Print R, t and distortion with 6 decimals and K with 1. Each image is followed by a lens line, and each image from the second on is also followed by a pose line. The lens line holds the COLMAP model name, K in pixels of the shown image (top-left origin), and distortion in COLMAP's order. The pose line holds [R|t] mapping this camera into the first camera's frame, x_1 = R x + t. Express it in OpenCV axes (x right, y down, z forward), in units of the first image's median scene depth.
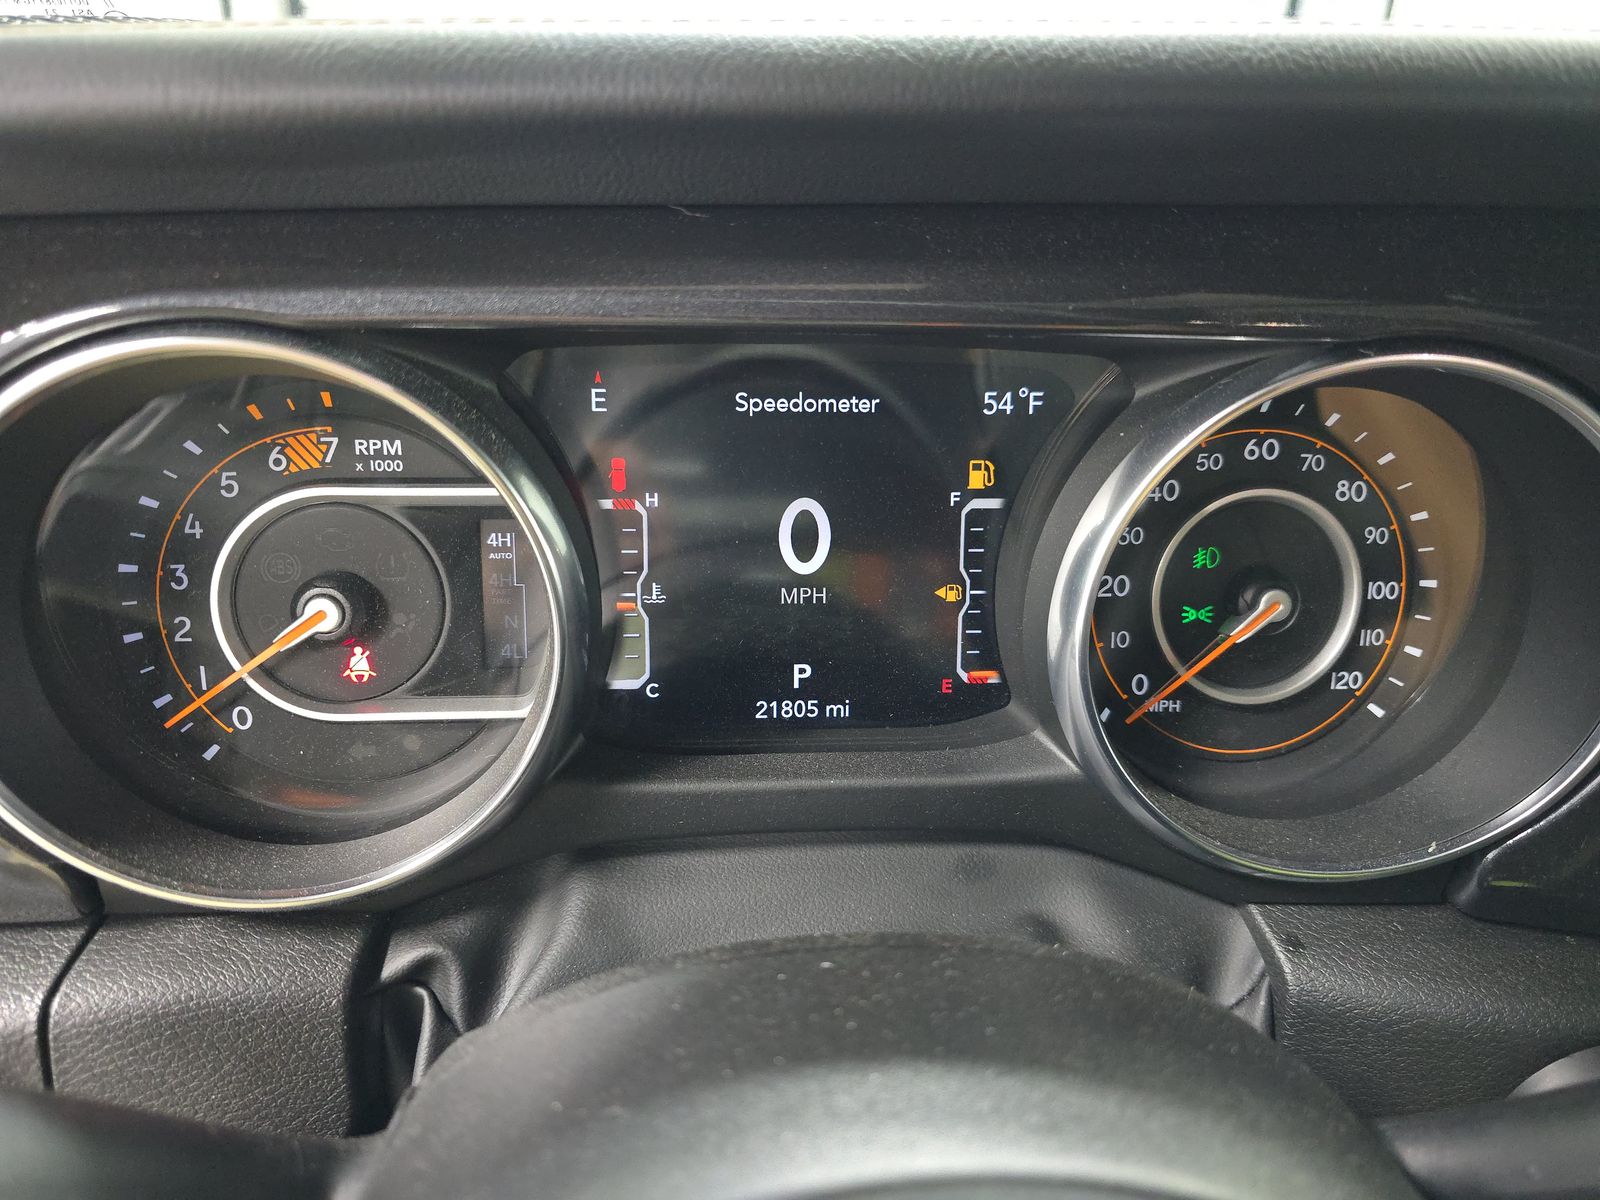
lens RADIAL K [[1076.2, 0, 803.1], [0, 1076.2, 591.8], [0, 0, 1]] dist [0.007990, -0.012164]
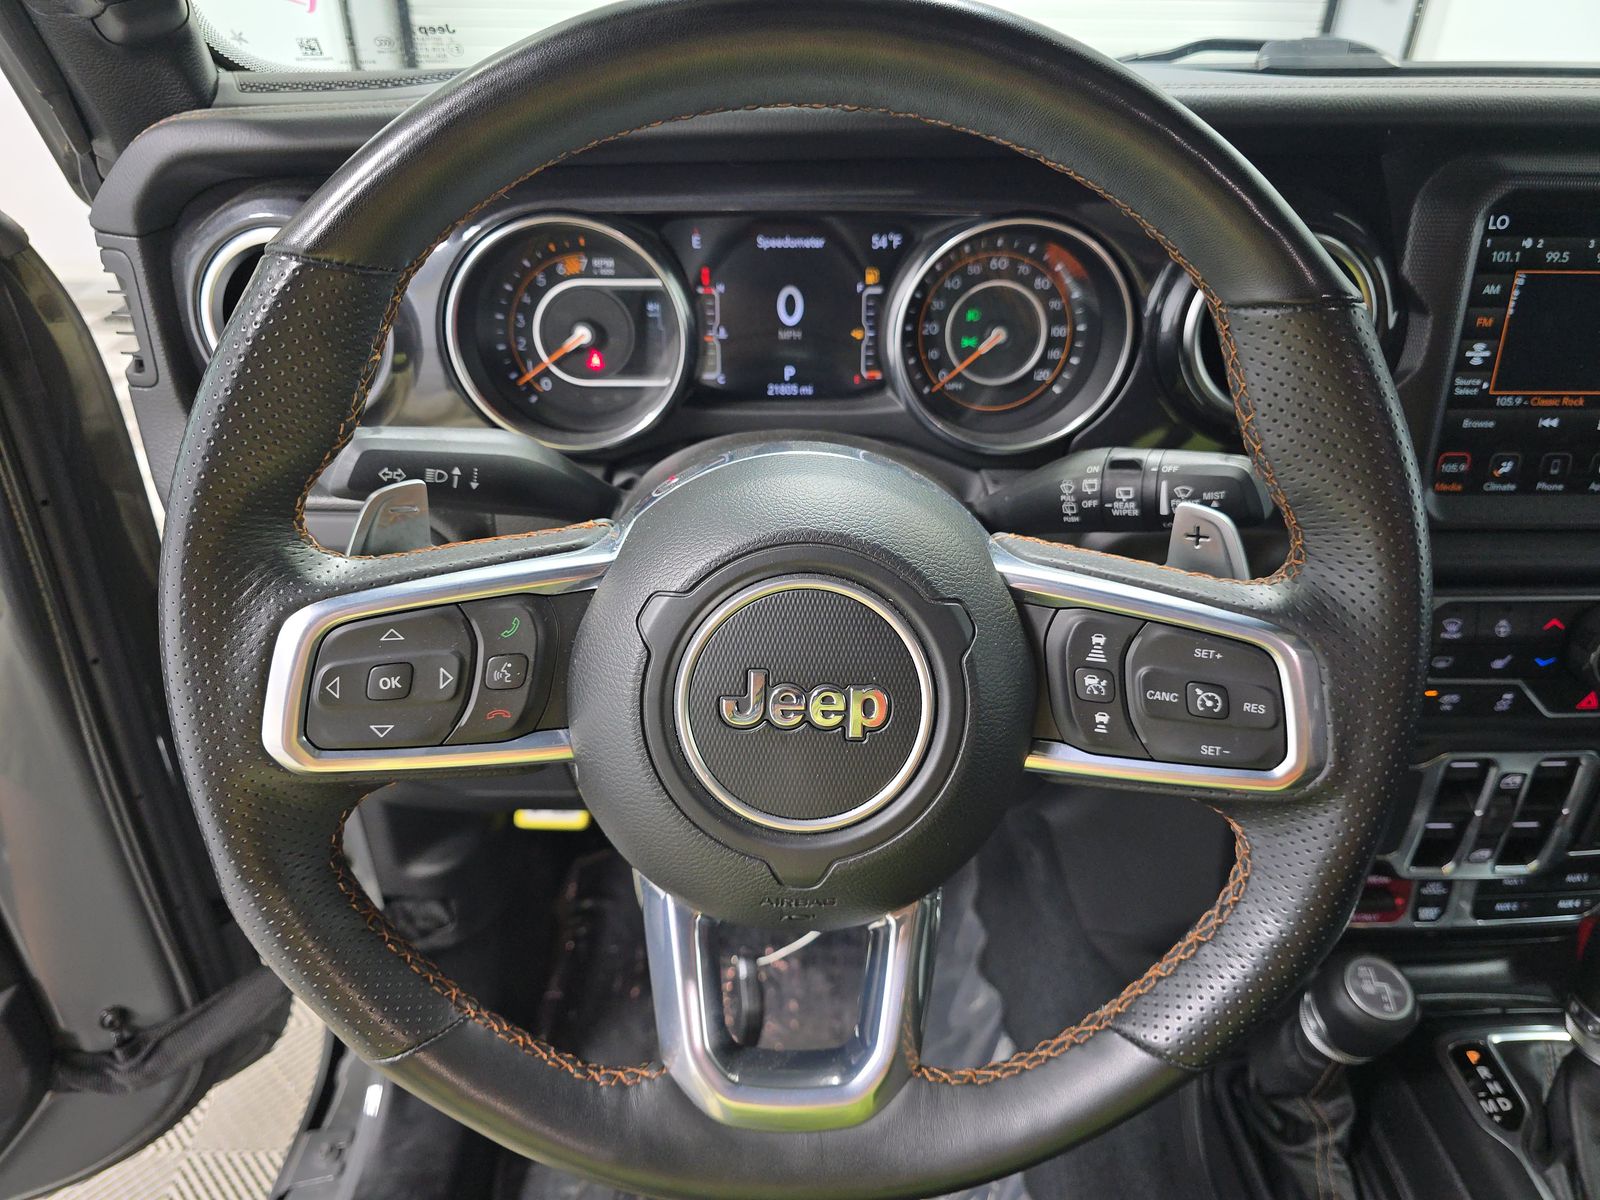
lens RADIAL K [[1076.2, 0, 789.0], [0, 1076.2, 600.1], [0, 0, 1]] dist [0.007990, -0.012164]
pose [[0.997621, 0.016321, -0.066974, 0.158994], [-0.006933, 0.990396, 0.138087, 0.244357], [0.068584, -0.137294, 0.988153, -1.272690]]
